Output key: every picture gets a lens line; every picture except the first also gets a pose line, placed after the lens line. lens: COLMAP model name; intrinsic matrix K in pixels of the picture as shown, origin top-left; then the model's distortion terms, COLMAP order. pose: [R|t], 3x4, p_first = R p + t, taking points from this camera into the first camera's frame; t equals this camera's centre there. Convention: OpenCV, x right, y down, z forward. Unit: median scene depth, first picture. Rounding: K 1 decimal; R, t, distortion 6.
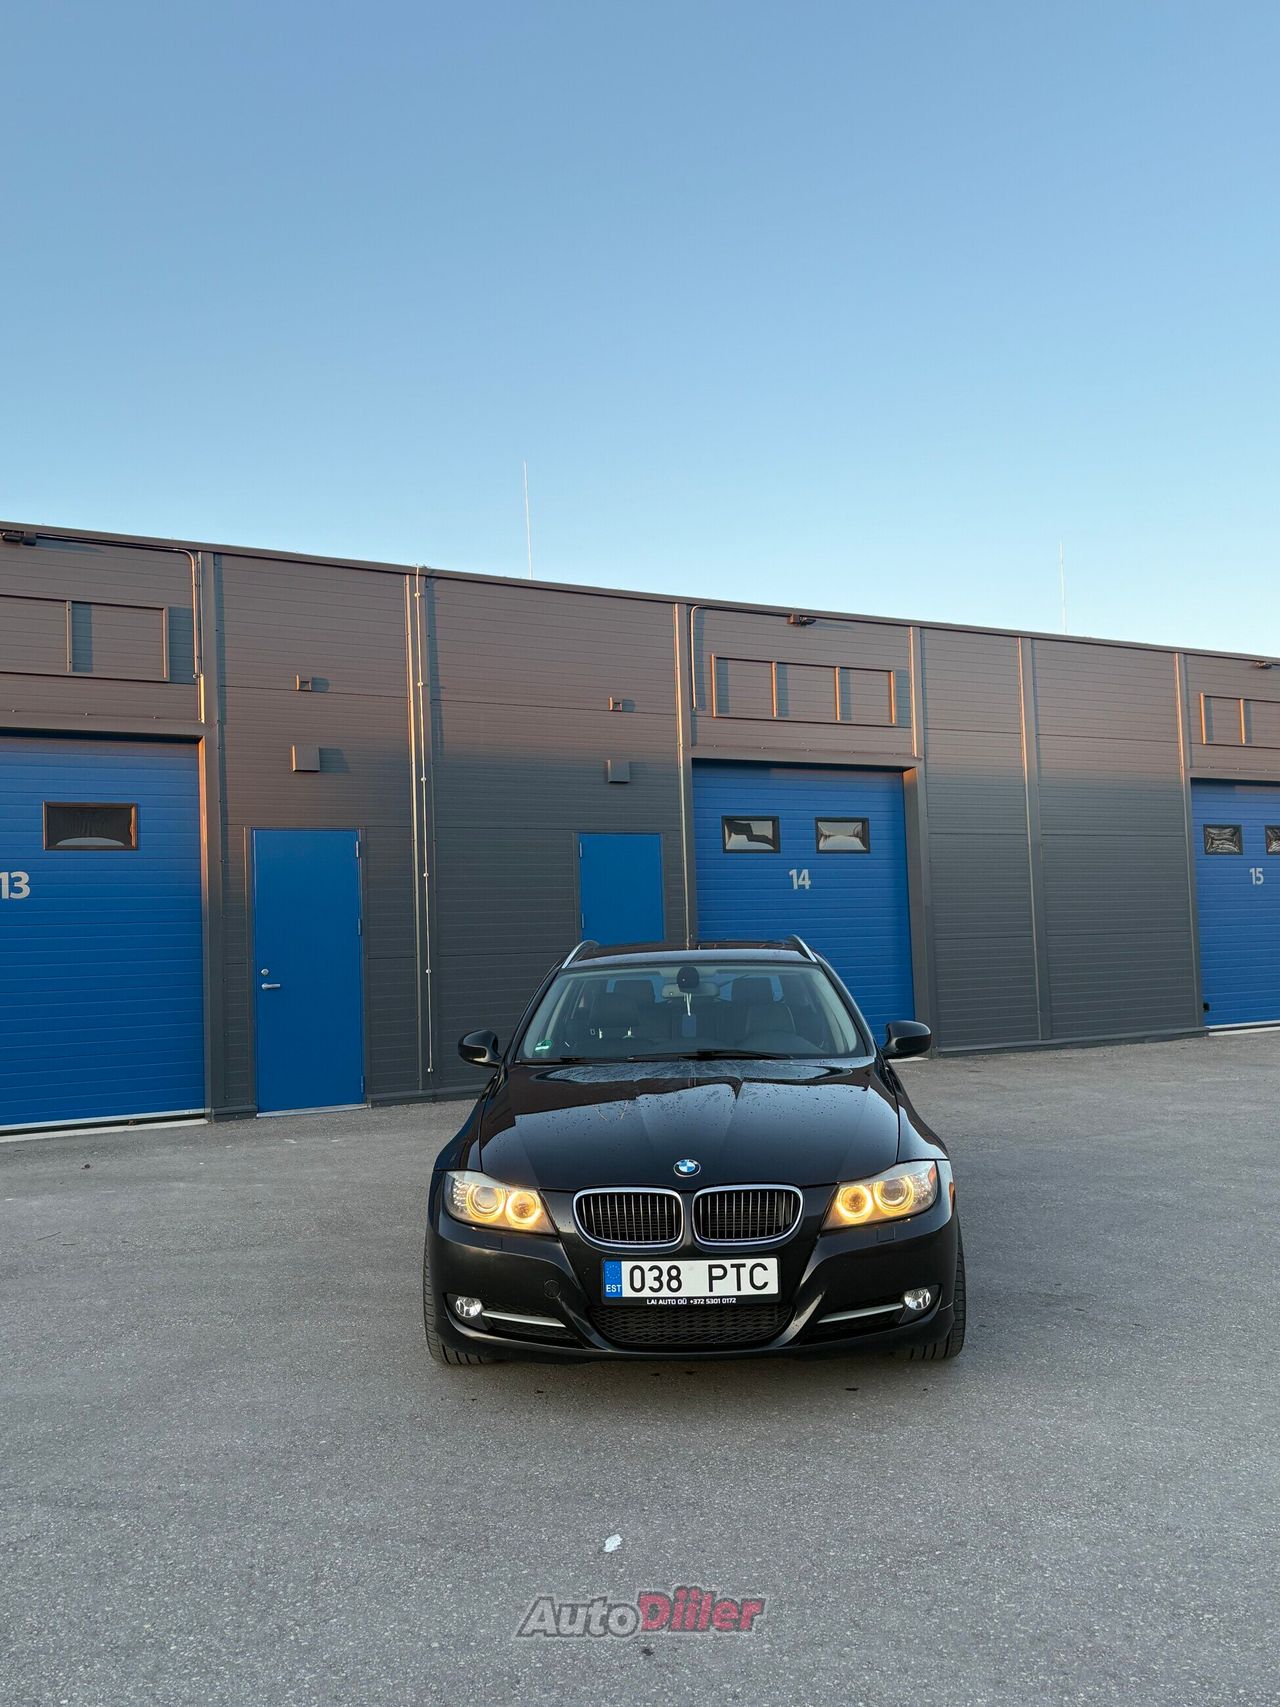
lens RADIAL K [[1407.5, 0, 640.0], [0, 1407.5, 853.5], [0, 0, 1]] dist [0.024445, -0.000499]
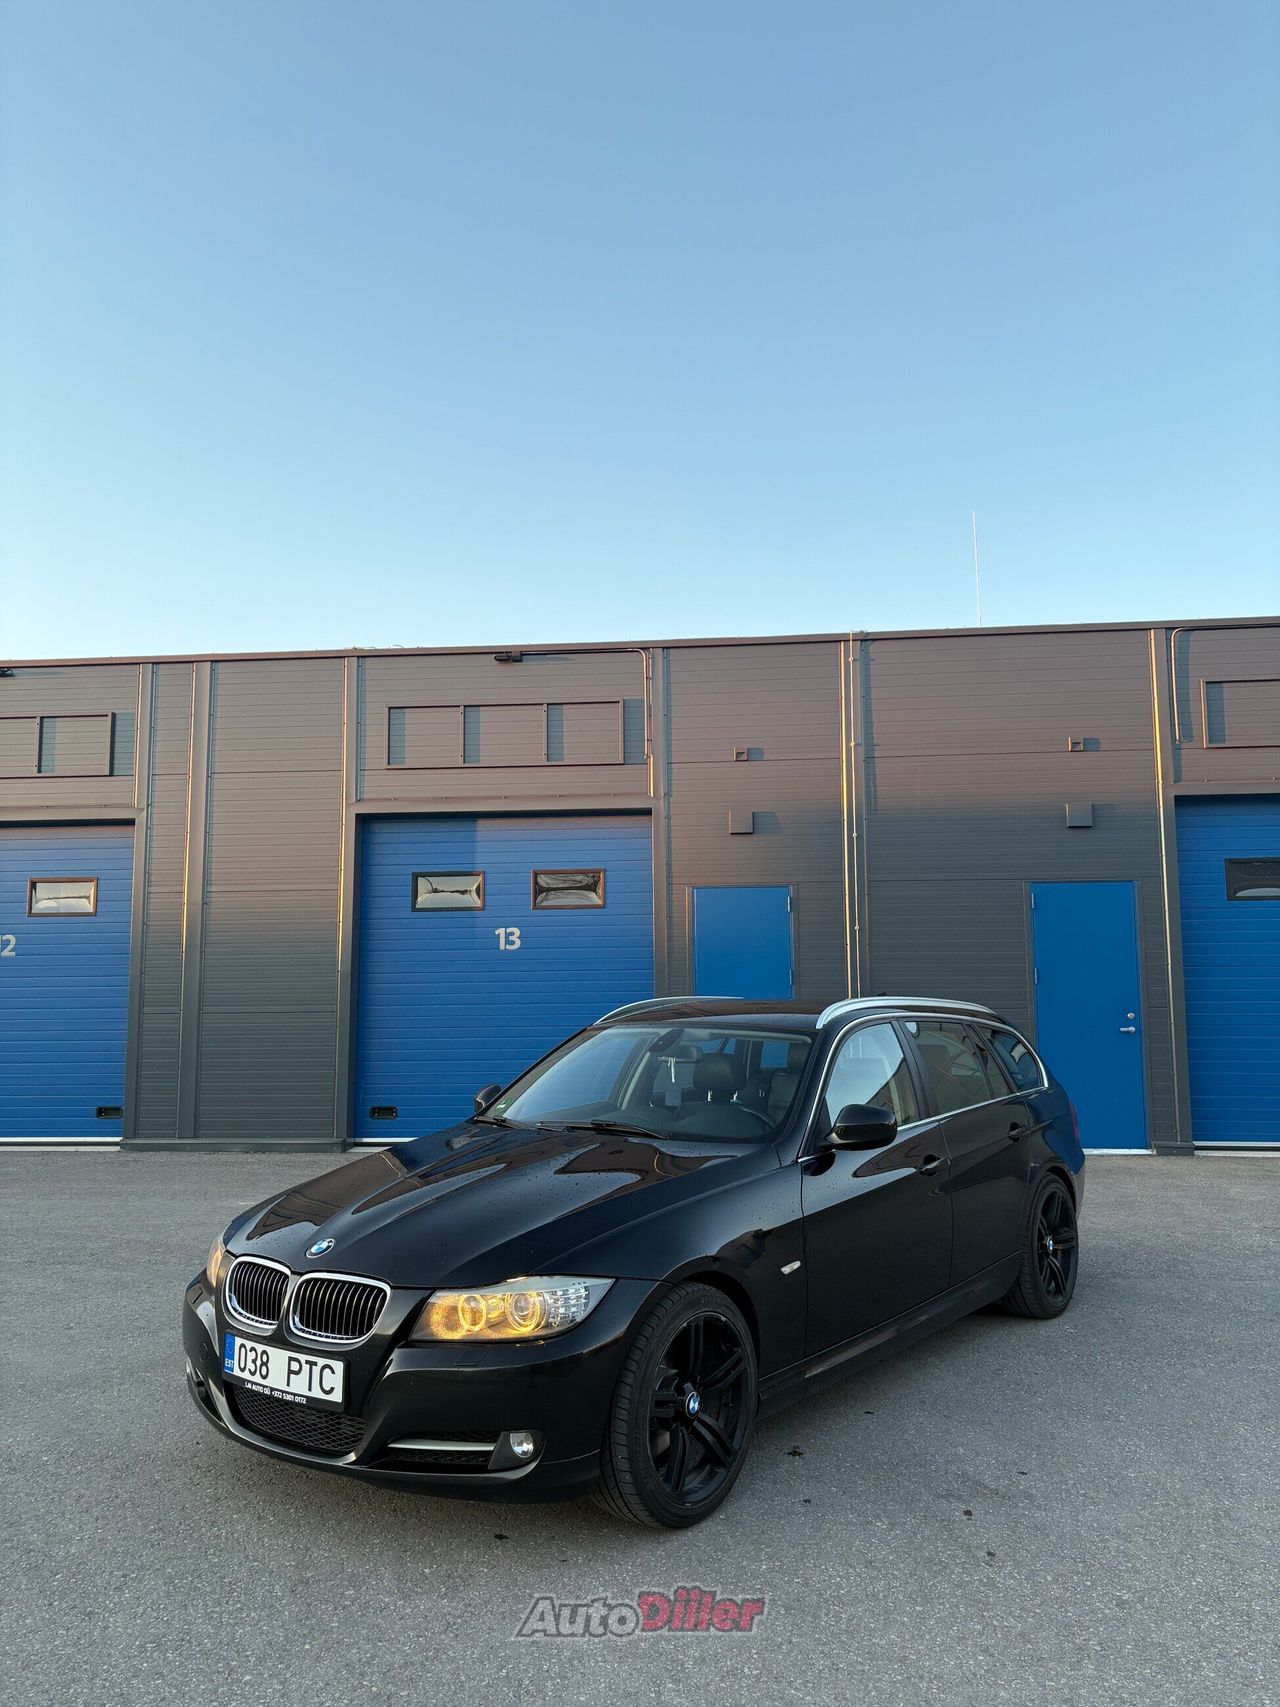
lens RADIAL K [[1265.0, 0, 632.9], [0, 1265.0, 852.4], [0, 0, 1]] dist [0.063637, -0.036062]
pose [[0.819184, -0.041101, -0.572056, 0.591846], [0.017560, 0.998759, -0.046613, 0.001520], [0.573262, 0.028140, 0.818889, 0.343664]]
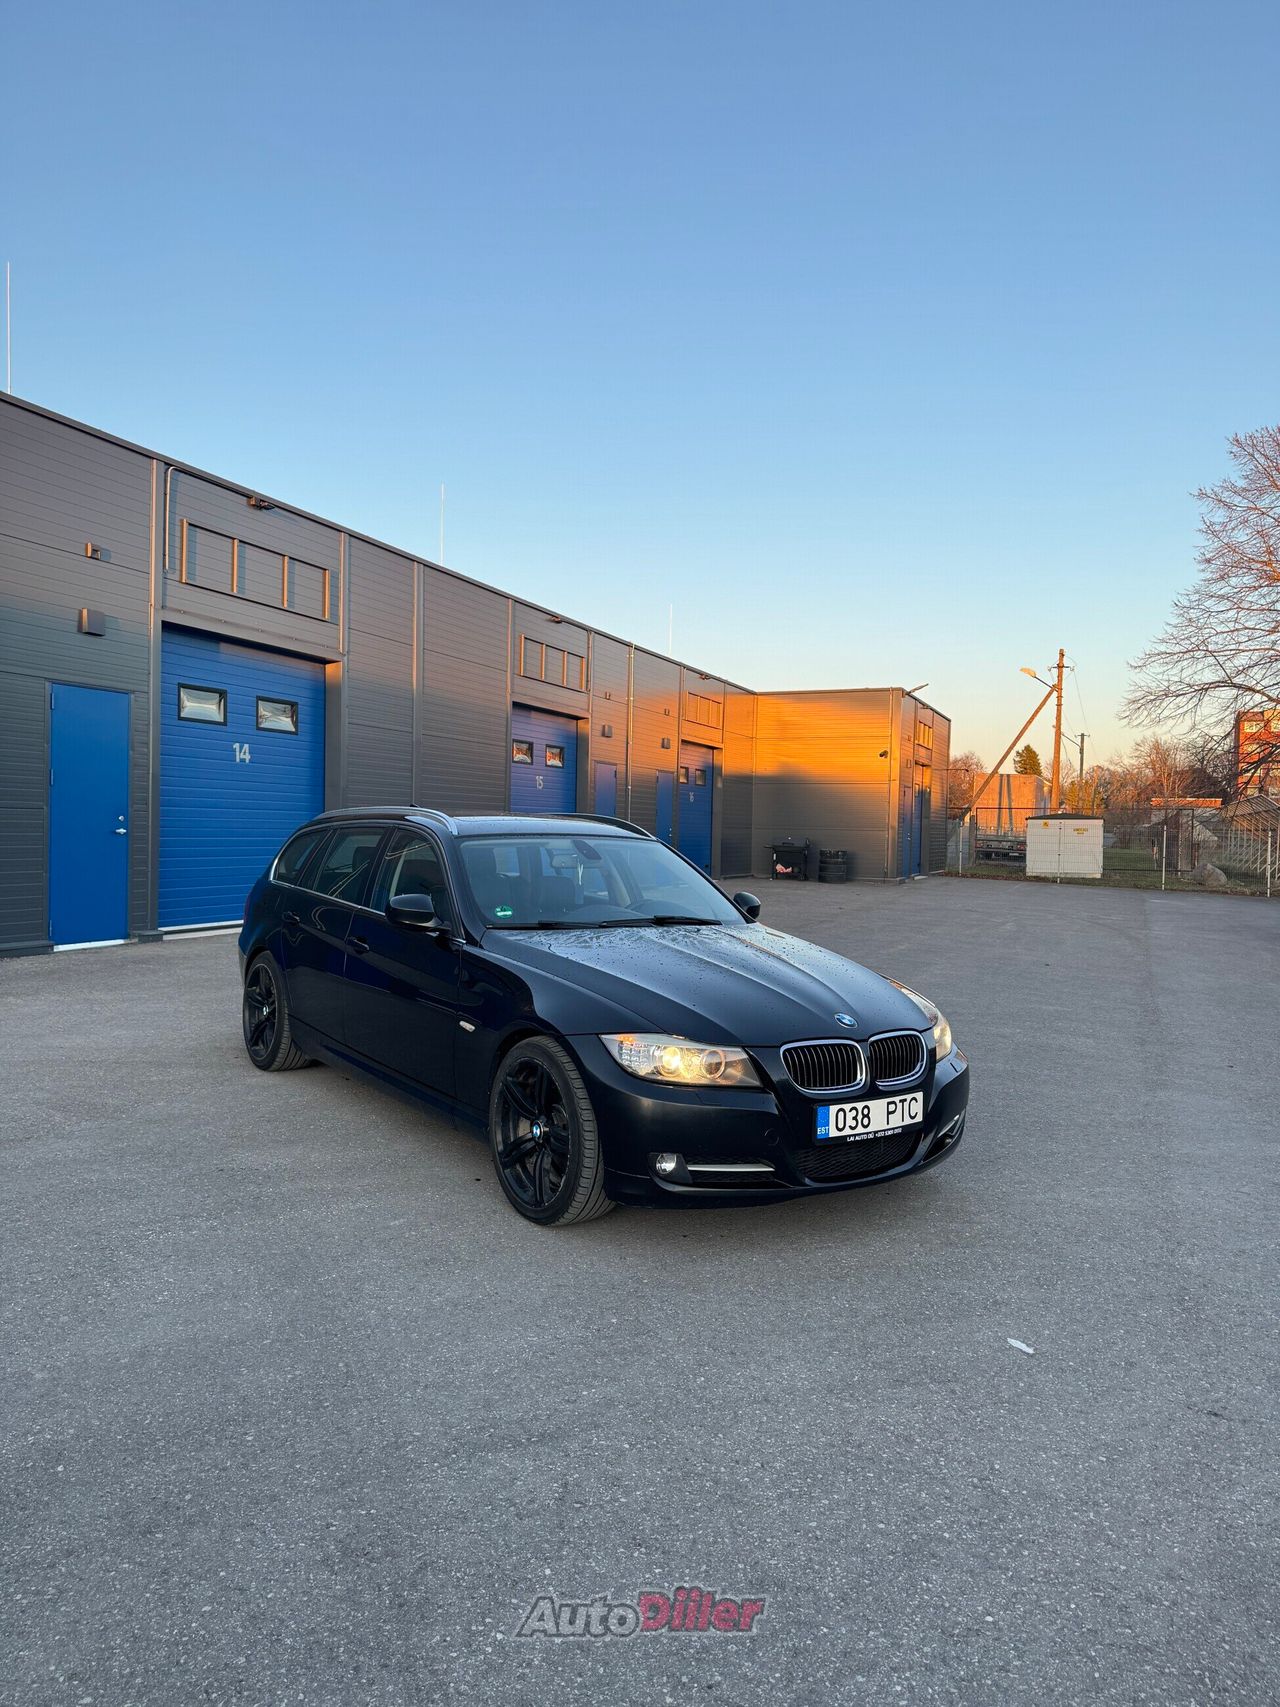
lens RADIAL K [[1171.0, 0, 640.0], [0, 1171.0, 853.5], [0, 0, 1]] dist [0.182521, -0.353186]
pose [[0.783615, 0.039931, 0.619962, -0.578509], [-0.094377, 0.994001, 0.055267, 0.044734], [-0.614036, -0.101818, 0.782683, 0.311387]]
